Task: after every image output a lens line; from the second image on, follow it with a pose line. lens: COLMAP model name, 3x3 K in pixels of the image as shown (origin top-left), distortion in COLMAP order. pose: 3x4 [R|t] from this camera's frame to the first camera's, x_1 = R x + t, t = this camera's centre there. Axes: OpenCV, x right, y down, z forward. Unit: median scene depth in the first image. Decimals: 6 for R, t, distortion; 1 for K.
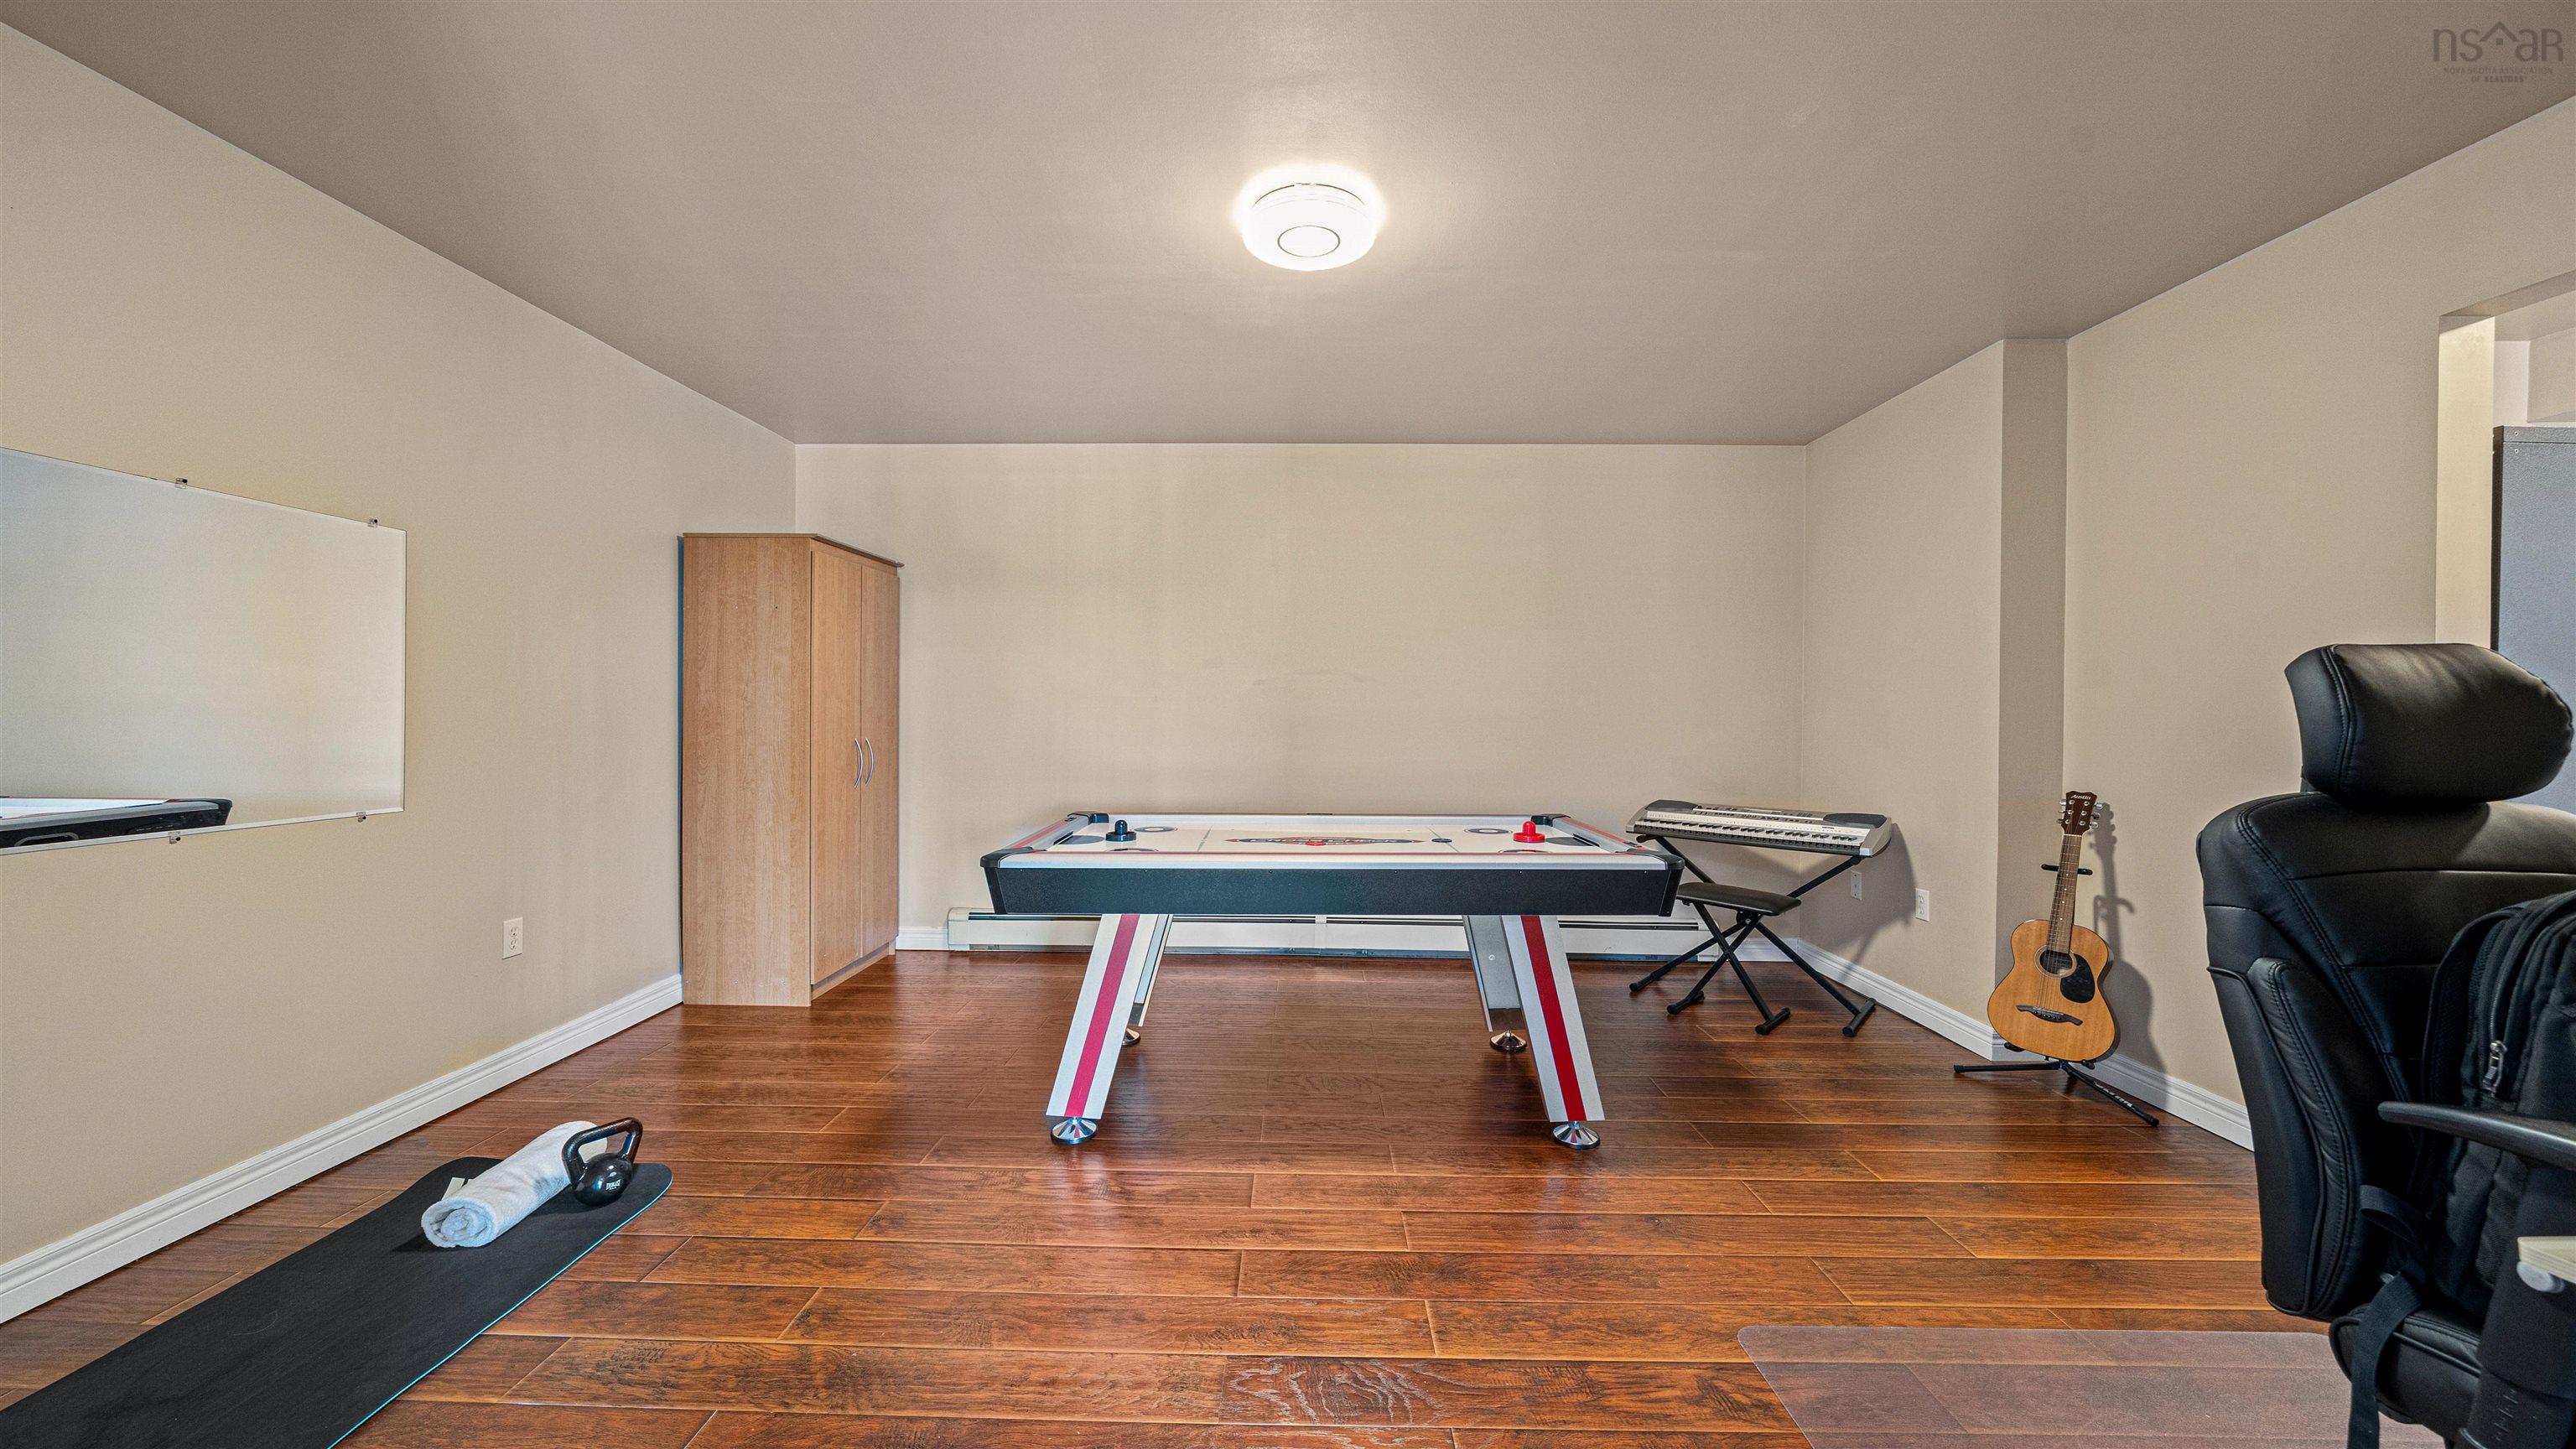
lens RADIAL K [[900.5, 0, 1299.7], [0, 900.5, 719.5], [0, 0, 1]] dist [-0.009347, 0.000077]
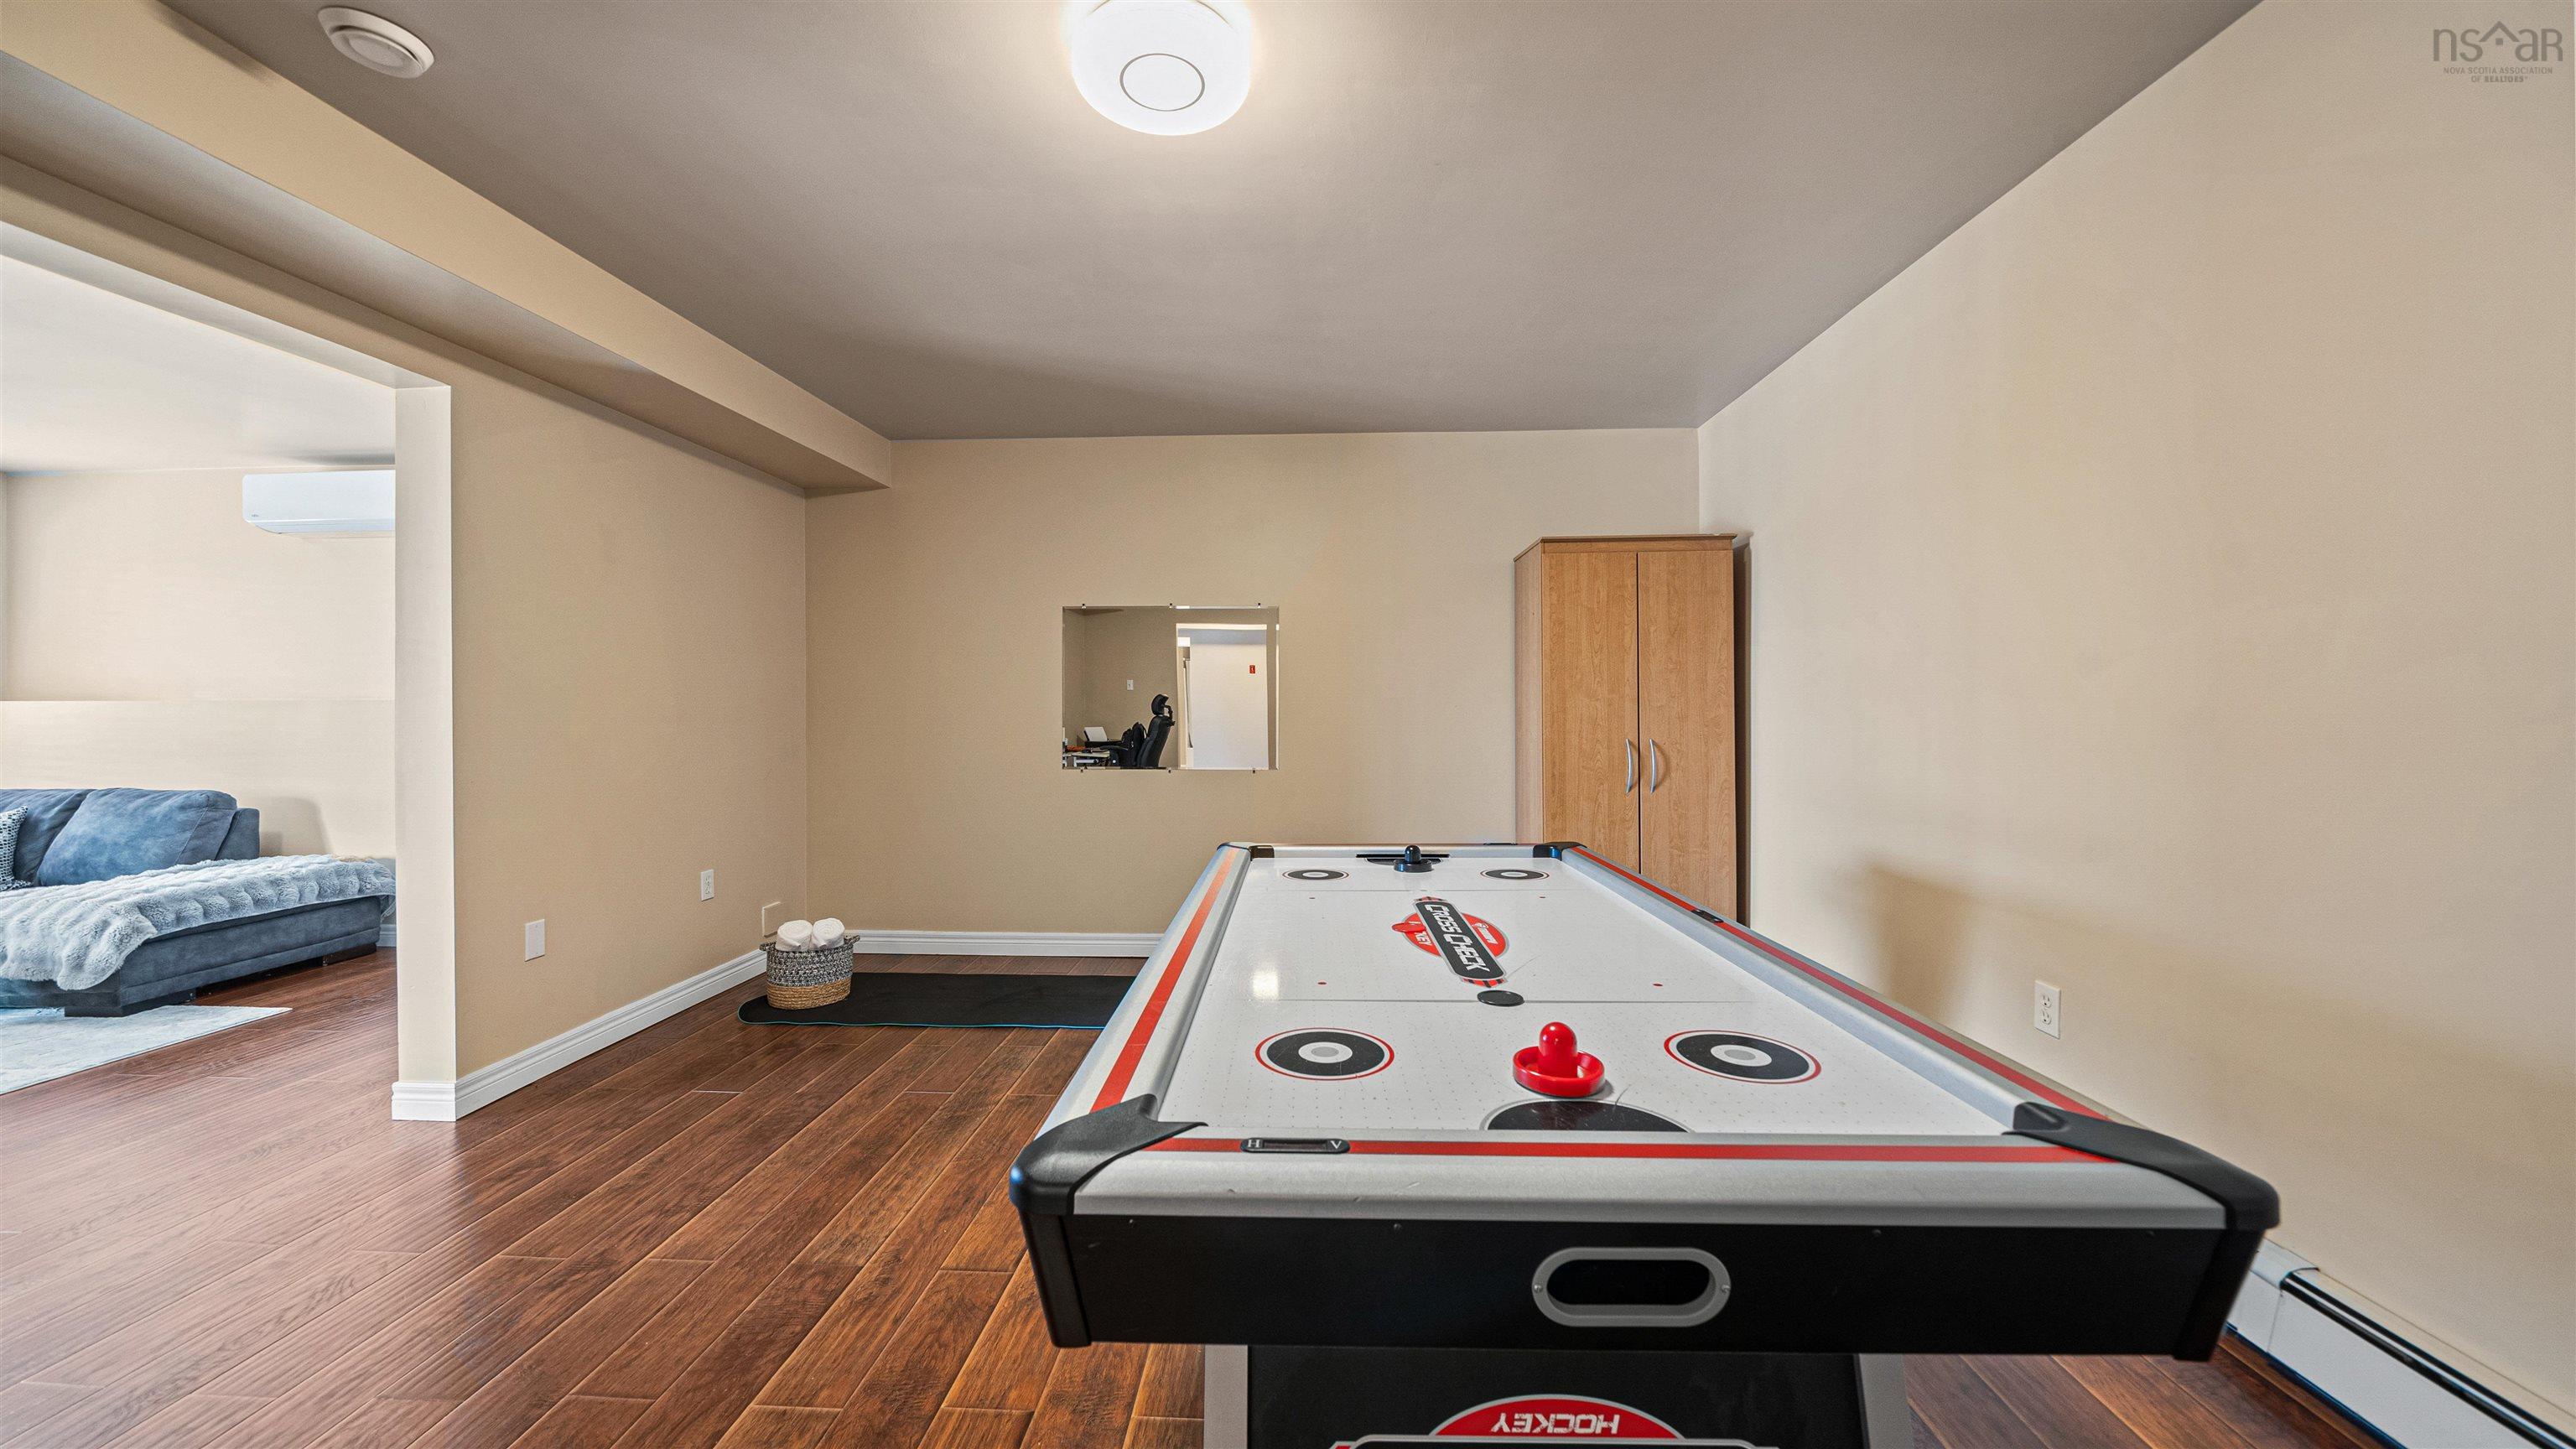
lens RADIAL K [[900.5, 0, 1296.9], [0, 900.5, 720.7], [0, 0, 1]] dist [-0.009347, 0.000077]
pose [[-0.043316, 0.006434, -0.999041, 1.064110], [0.001482, 0.999979, 0.006376, -0.009599], [0.999060, -0.001205, -0.043325, 1.624085]]
